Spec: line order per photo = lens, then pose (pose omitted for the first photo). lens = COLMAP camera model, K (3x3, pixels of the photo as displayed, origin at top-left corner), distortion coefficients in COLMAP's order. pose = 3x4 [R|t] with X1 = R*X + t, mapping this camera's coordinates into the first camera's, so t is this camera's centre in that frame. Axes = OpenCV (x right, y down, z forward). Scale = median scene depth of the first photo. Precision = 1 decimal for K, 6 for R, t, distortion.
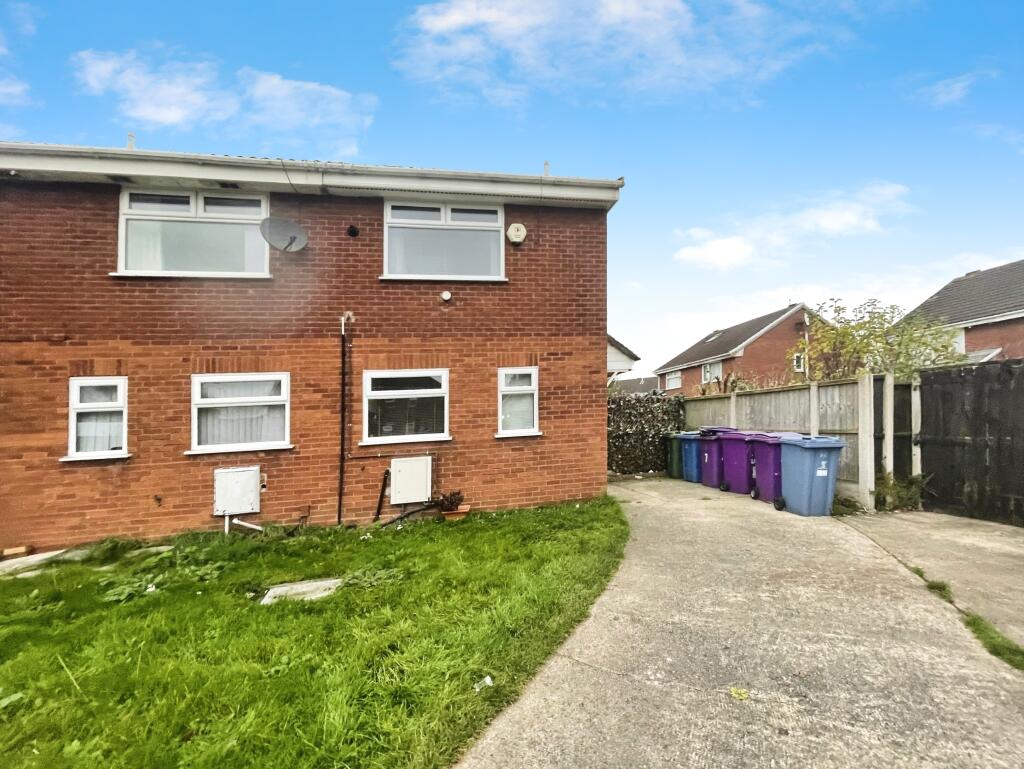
lens RADIAL K [[417.8, 0, 521.2], [0, 417.8, 404.4], [0, 0, 1]] dist [-0.002232, -0.001025]
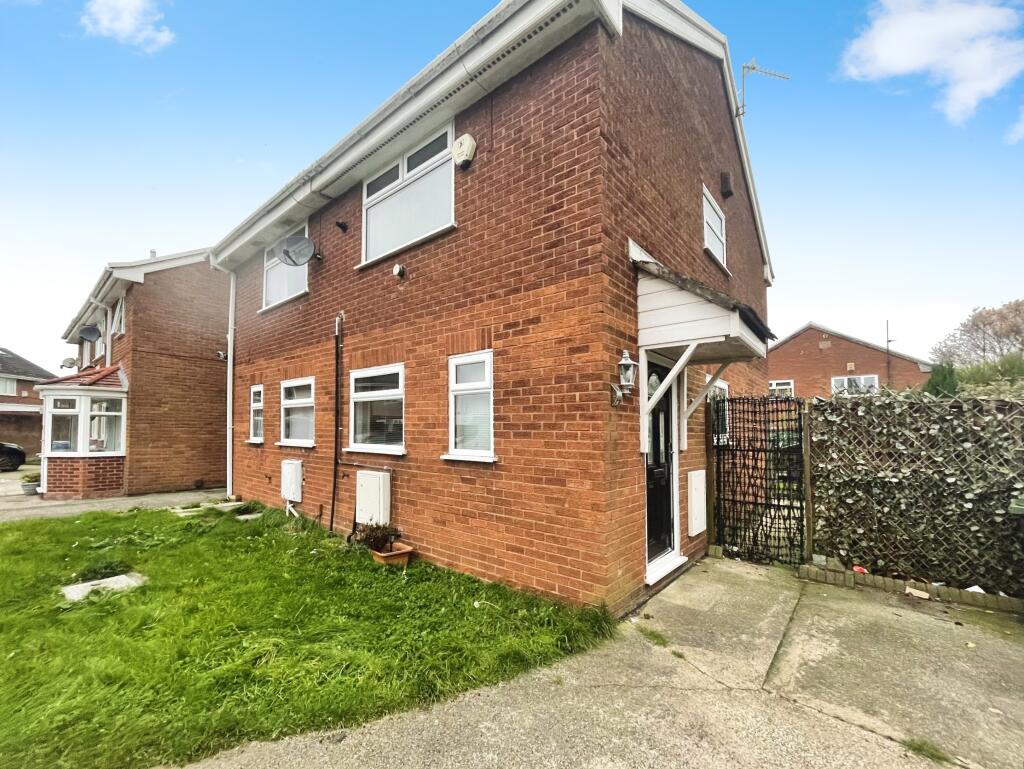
lens RADIAL K [[417.8, 0, 511.0], [0, 417.8, 391.6], [0, 0, 1]] dist [-0.002232, -0.001025]
pose [[0.627803, -0.013845, -0.778249, 0.539046], [-0.011006, 0.999584, -0.026660, -0.012833], [0.778294, 0.025303, 0.627390, 0.652865]]
